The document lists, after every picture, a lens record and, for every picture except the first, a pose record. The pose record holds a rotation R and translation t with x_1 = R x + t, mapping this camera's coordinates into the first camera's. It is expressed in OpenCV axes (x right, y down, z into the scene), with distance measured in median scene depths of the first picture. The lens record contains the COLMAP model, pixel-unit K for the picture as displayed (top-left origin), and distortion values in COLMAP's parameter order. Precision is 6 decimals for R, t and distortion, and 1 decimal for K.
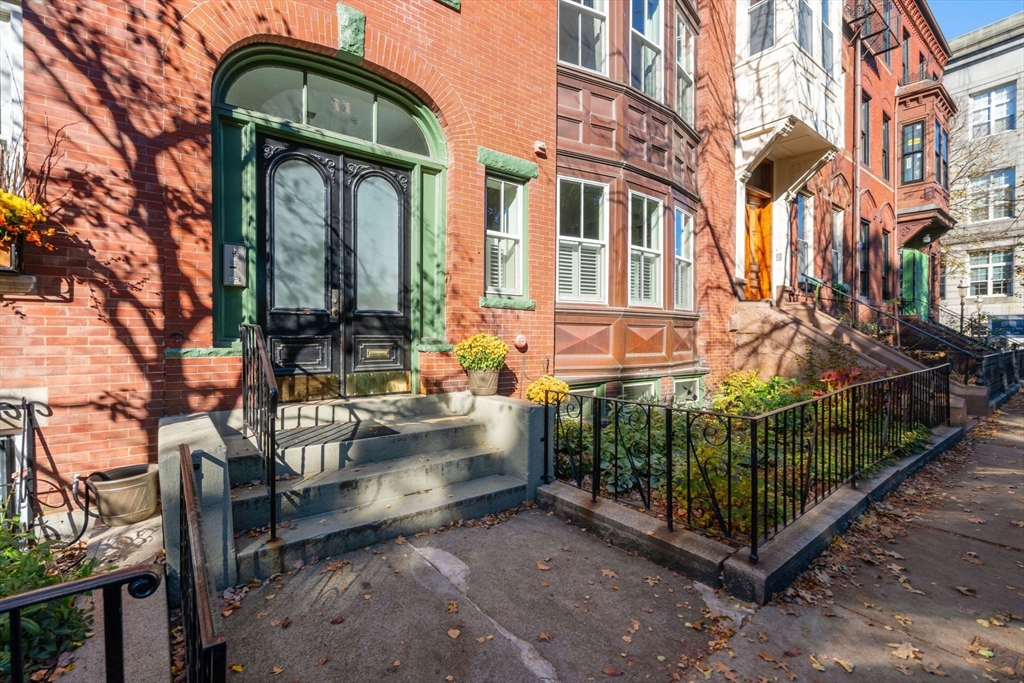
lens RADIAL K [[471.8, 0, 512.0], [0, 471.8, 341.5], [0, 0, 1]] dist [0.000407, 0.000056]
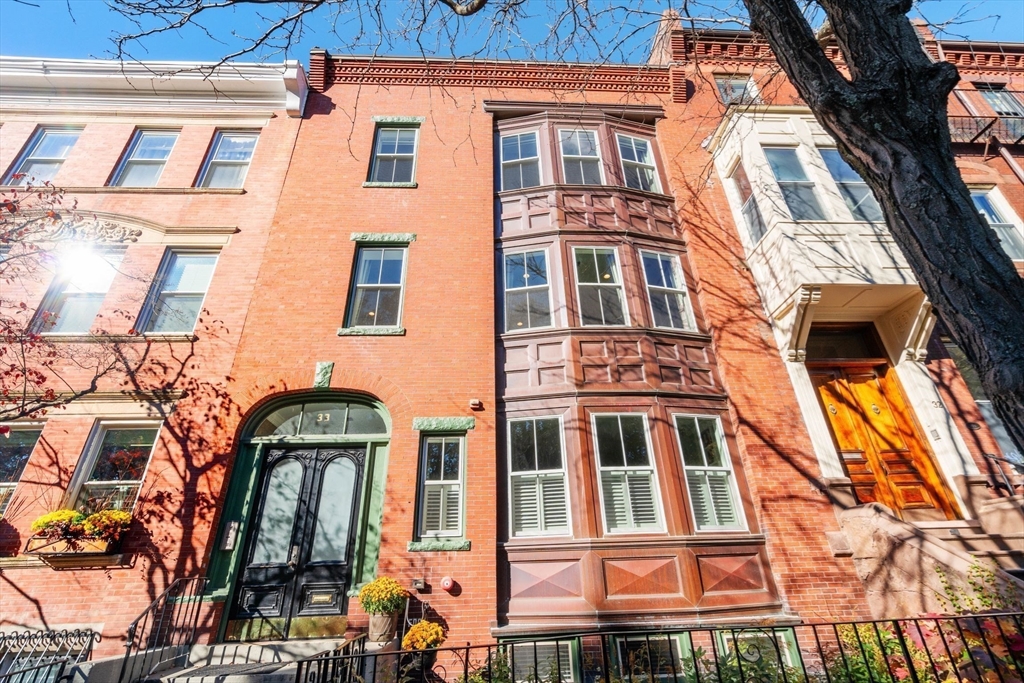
lens RADIAL K [[463.7, 0, 512.0], [0, 463.7, 341.5], [0, 0, 1]] dist [-0.003262, 0.000026]
pose [[0.808115, -0.305806, -0.503421, 1.005174], [0.026576, 0.872728, -0.487483, 0.042829], [0.588425, 0.380564, 0.713392, 0.184480]]
